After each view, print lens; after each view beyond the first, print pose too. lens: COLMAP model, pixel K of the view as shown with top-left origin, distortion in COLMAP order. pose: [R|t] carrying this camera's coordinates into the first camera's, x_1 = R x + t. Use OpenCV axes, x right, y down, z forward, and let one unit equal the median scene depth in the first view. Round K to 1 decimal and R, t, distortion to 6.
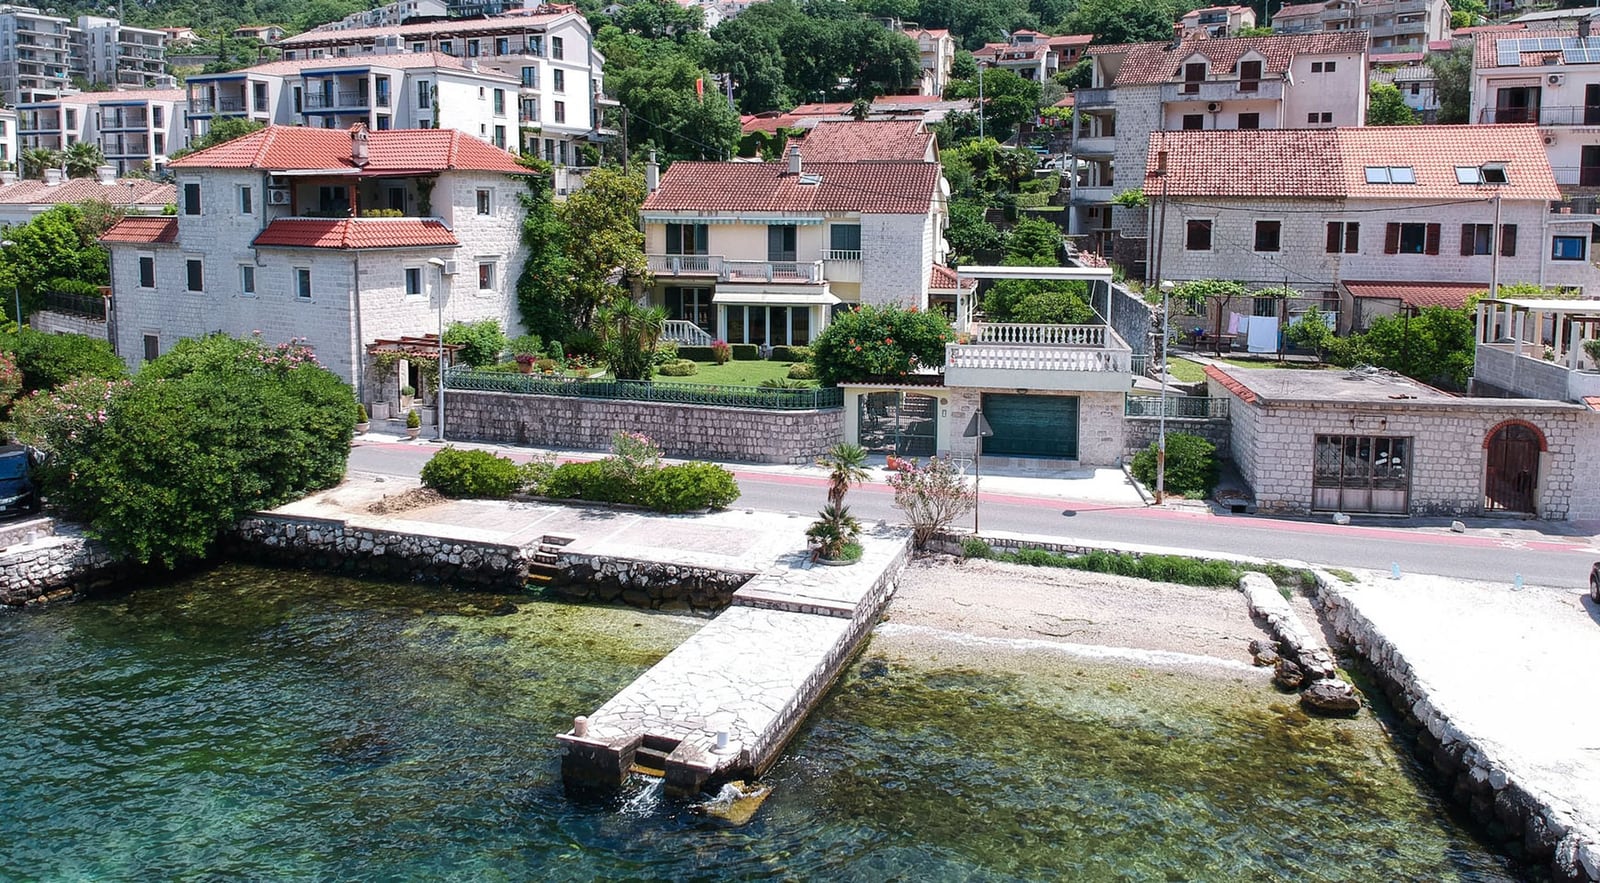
lens RADIAL K [[1231.0, 0, 759.7], [0, 1231.0, 351.6], [0, 0, 1]] dist [0.055888, -0.075781]
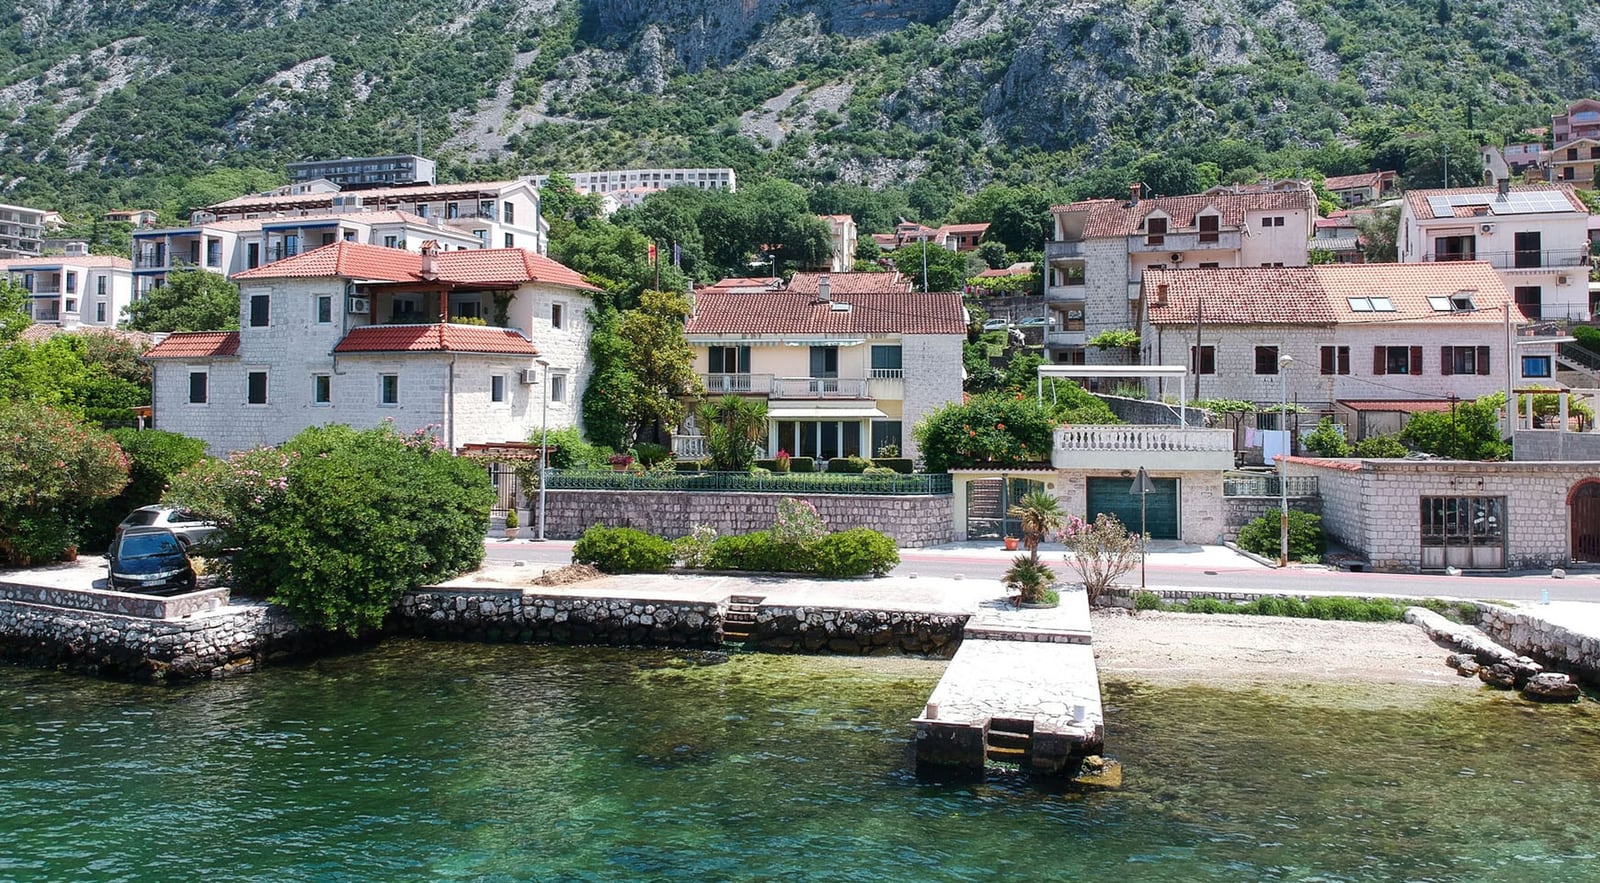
lens RADIAL K [[1231.0, 0, 762.1], [0, 1231.0, 385.2], [0, 0, 1]] dist [0.055888, -0.075781]
pose [[0.993550, -0.000583, 0.113394, -0.160290], [0.015338, 0.991487, -0.129296, 0.065925], [-0.112353, 0.130201, 0.985101, -0.012800]]
